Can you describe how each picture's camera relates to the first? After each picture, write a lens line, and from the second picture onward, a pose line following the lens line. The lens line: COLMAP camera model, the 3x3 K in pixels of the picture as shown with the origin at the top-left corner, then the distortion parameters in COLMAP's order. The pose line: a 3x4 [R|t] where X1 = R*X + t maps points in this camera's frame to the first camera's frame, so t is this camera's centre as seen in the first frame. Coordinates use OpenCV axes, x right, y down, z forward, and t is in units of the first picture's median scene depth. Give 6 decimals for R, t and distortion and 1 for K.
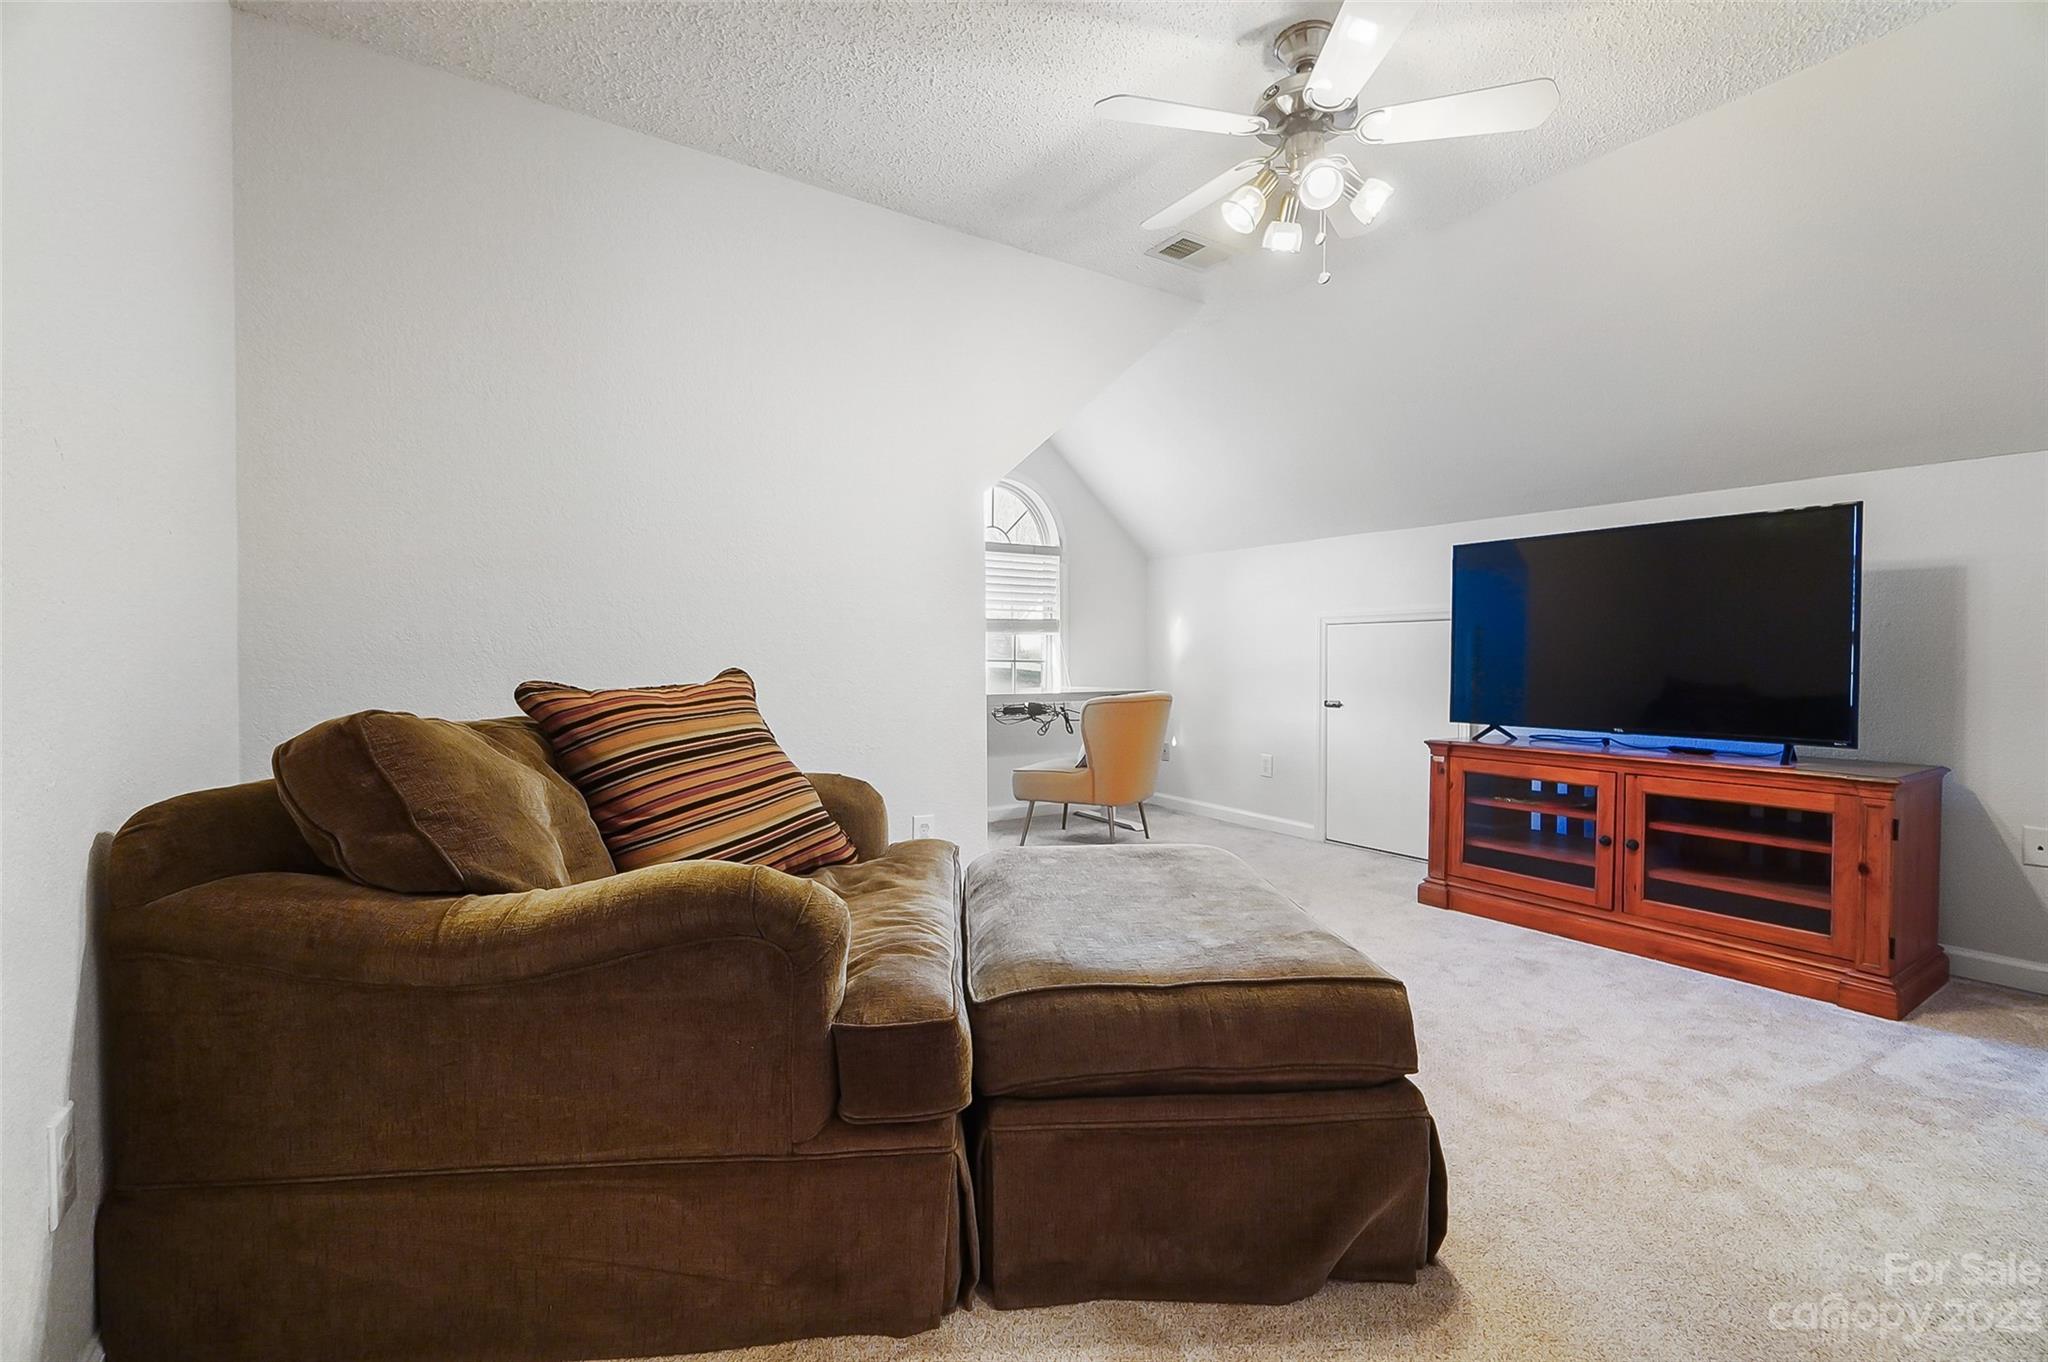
lens RADIAL K [[883.1, 0, 1015.6], [0, 883.1, 671.0], [0, 0, 1]] dist [-0.002239, -0.000228]
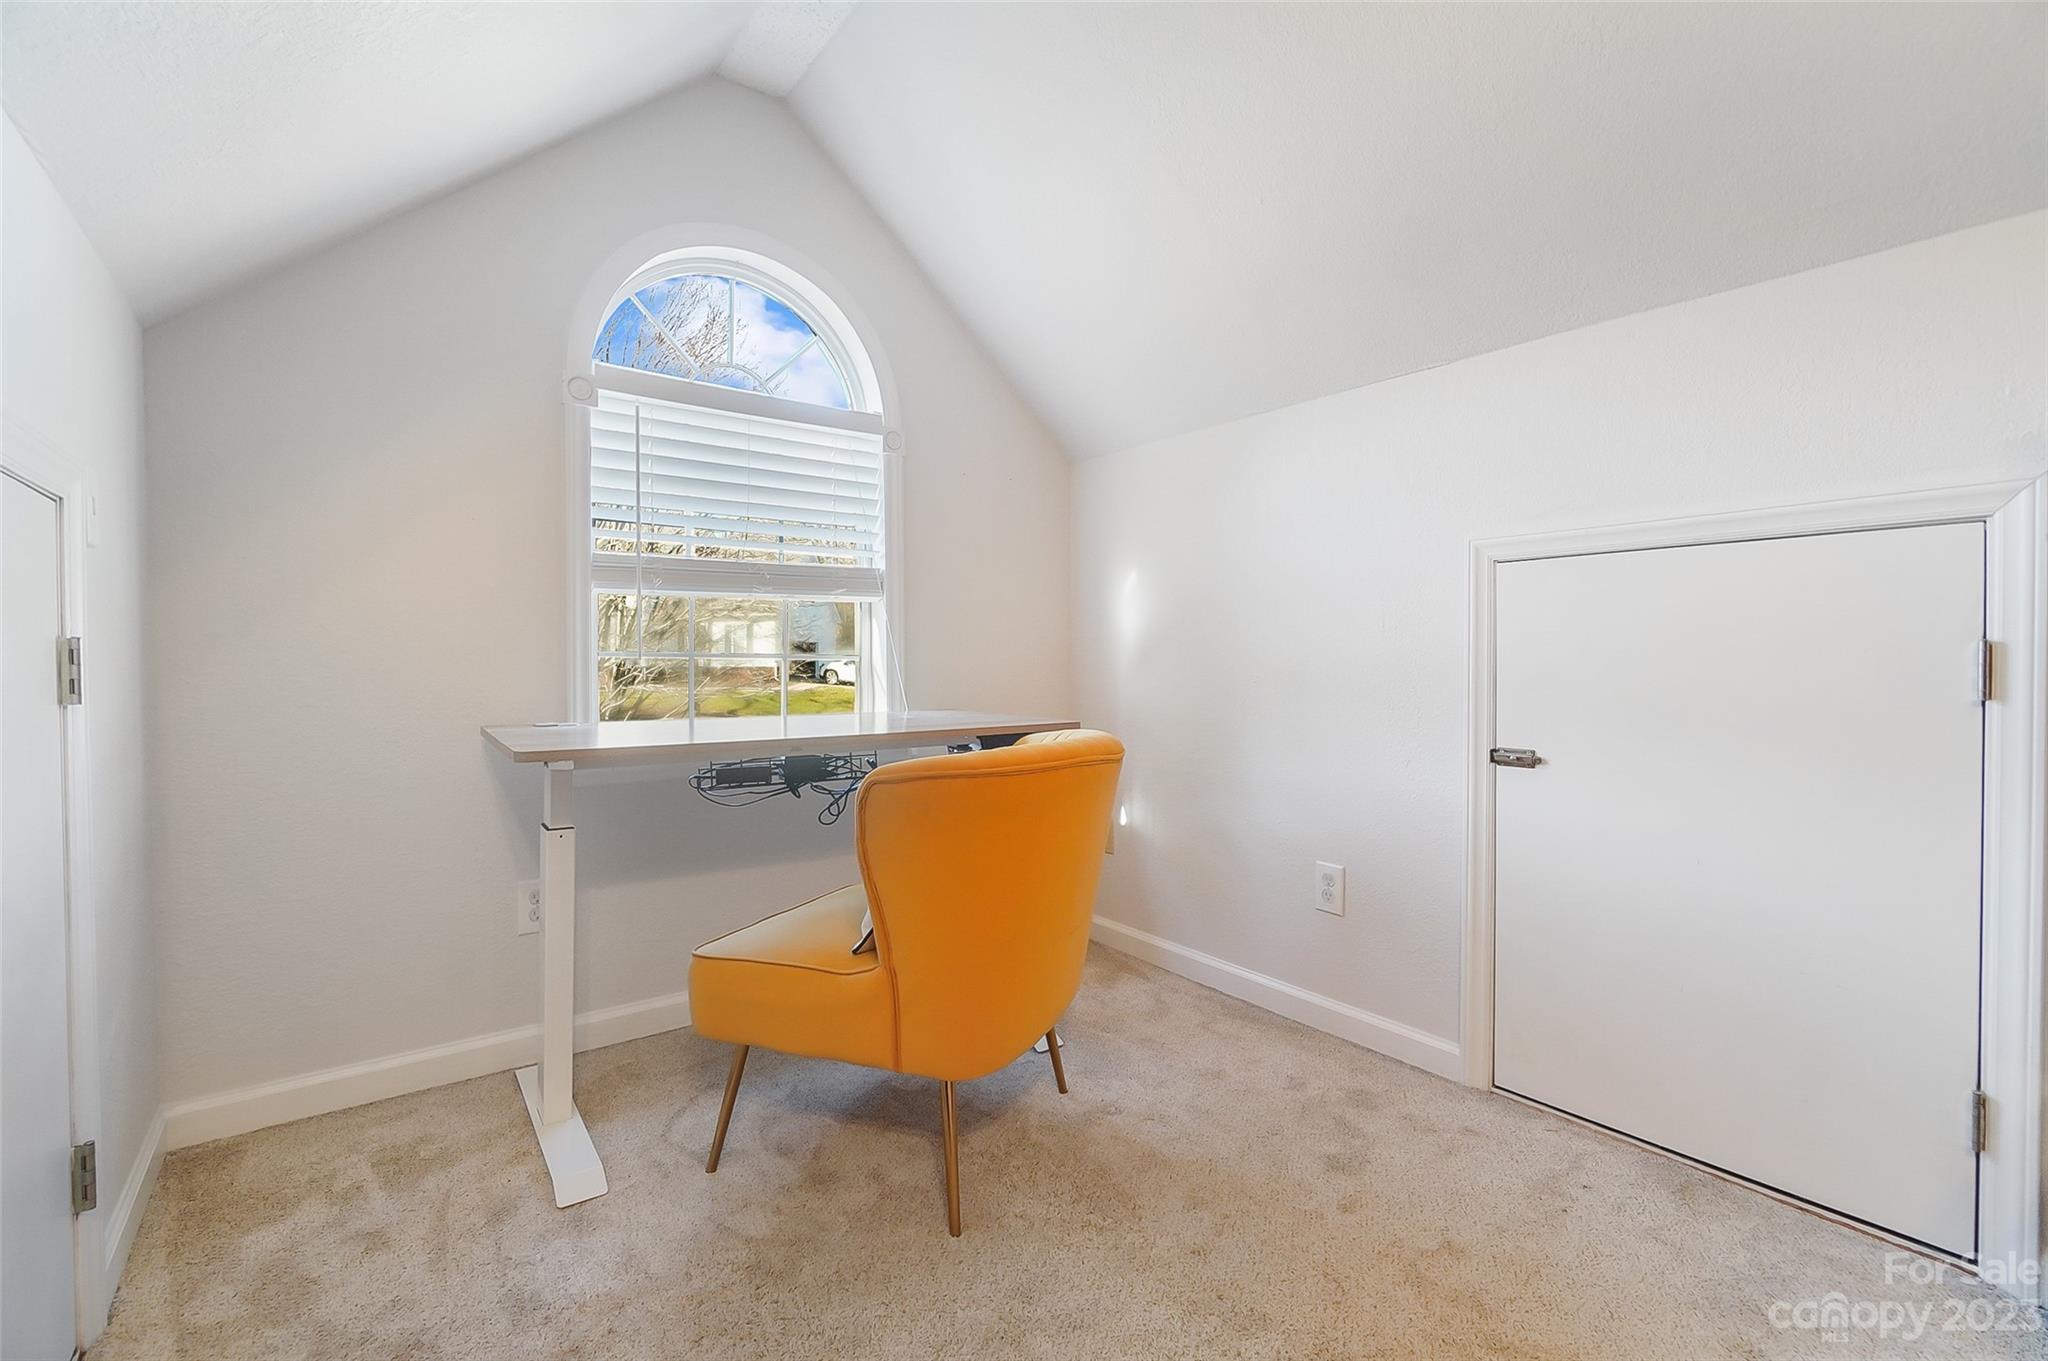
lens RADIAL K [[883.1, 0, 1015.6], [0, 883.1, 670.5], [0, 0, 1]] dist [-0.002239, -0.000228]
pose [[0.998145, -0.006466, 0.060539, 0.099361], [0.006480, 0.999979, -0.000038, -0.003495], [-0.060537, 0.000430, 0.998166, 0.564254]]
